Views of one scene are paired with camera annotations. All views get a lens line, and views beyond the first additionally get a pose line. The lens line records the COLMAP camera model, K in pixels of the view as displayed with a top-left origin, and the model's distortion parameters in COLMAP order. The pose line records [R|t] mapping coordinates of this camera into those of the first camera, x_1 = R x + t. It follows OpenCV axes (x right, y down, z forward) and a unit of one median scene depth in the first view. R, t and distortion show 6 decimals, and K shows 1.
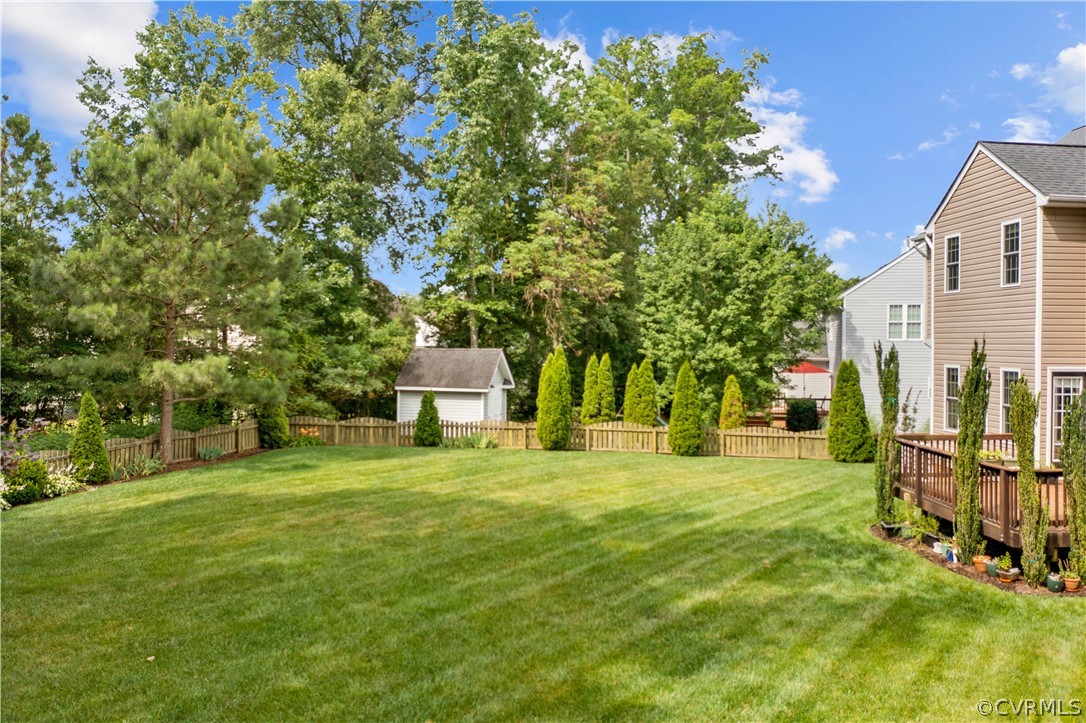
lens RADIAL K [[873.7, 0, 542.7], [0, 873.7, 359.1], [0, 0, 1]] dist [-0.001315, 0.000866]
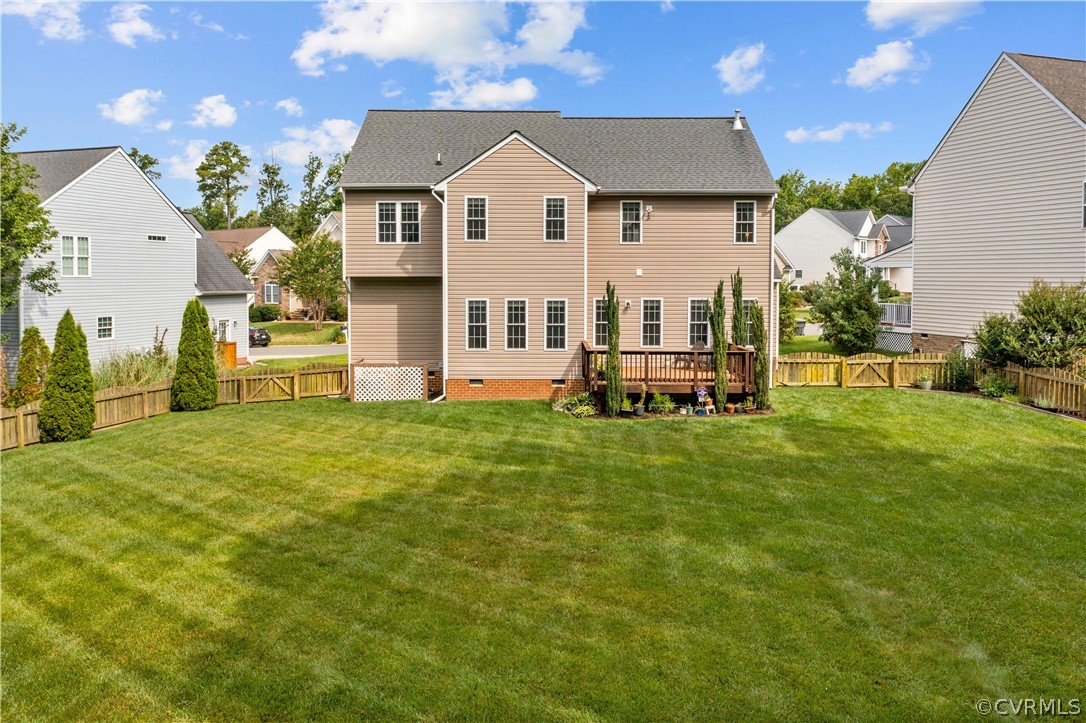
lens RADIAL K [[873.7, 0, 542.6], [0, 873.7, 358.8], [0, 0, 1]] dist [-0.001315, 0.000866]
pose [[-0.023890, -0.091680, 0.995502, -0.878394], [0.016669, 0.995611, 0.092090, -0.023533], [-0.999576, 0.018794, -0.022257, 1.012133]]
